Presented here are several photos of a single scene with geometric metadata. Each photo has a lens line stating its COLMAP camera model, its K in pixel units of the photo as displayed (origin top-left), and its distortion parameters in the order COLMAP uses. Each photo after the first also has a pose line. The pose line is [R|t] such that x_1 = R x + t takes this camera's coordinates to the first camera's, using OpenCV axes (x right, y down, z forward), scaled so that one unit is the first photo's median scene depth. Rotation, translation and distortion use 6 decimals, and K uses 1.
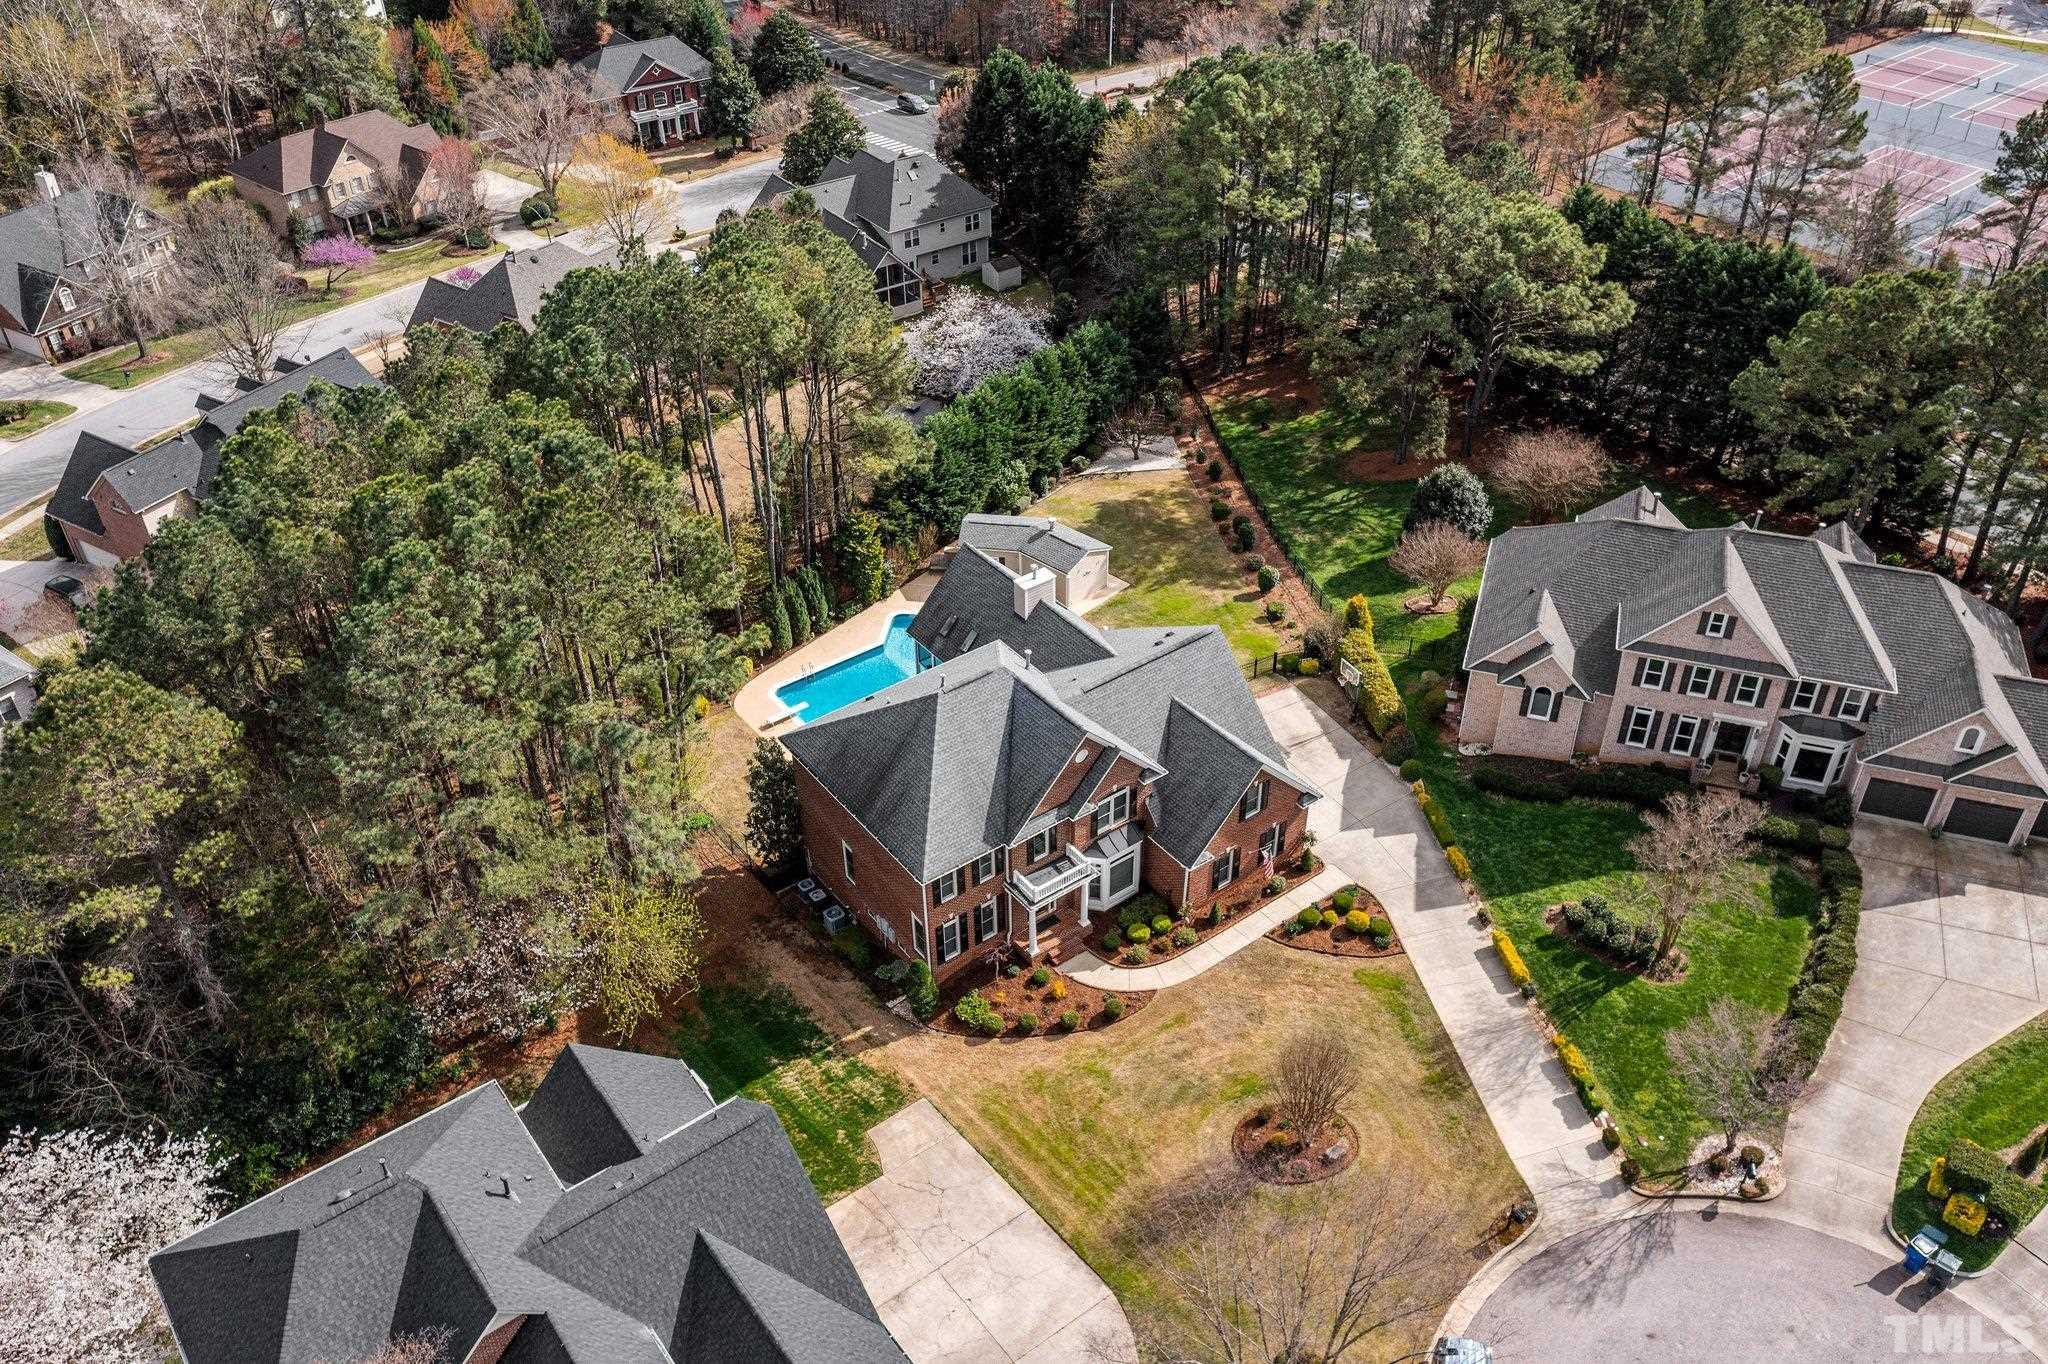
lens RADIAL K [[1586.7, 0, 1024.0], [0, 1586.7, 682.0], [0, 0, 1]] dist [-0.032933, -0.003157]
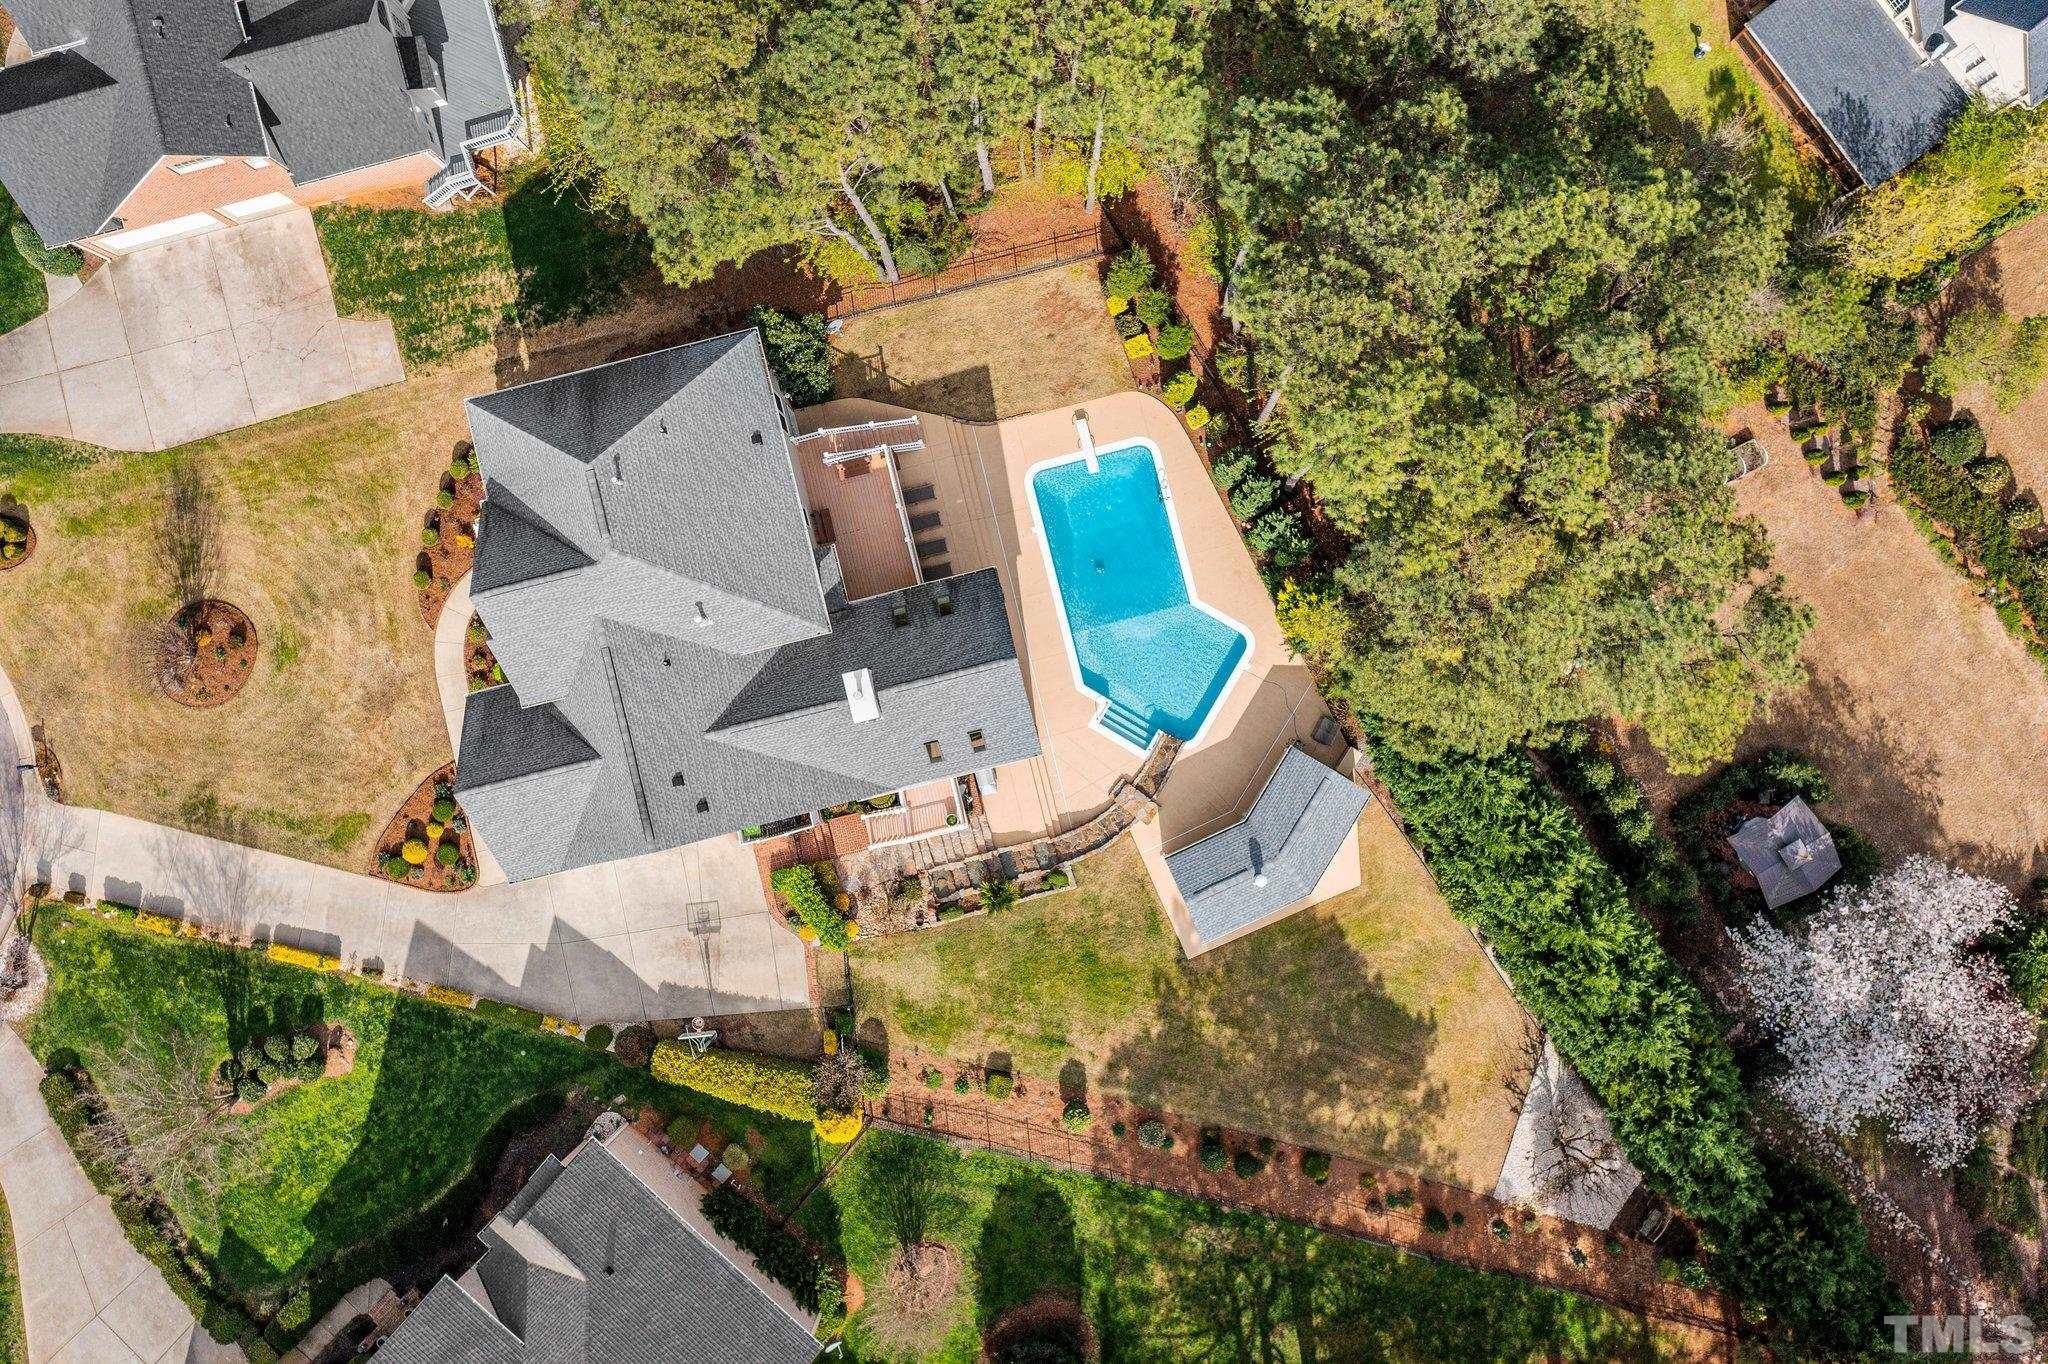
lens RADIAL K [[1586.7, 0, 1024.0], [0, 1586.7, 682.0], [0, 0, 1]] dist [-0.032933, -0.003157]
pose [[-0.388544, 0.921306, 0.015113, -0.052883], [-0.558385, -0.248472, 0.791497, -0.888233], [0.732966, 0.299093, 0.610986, 0.709509]]
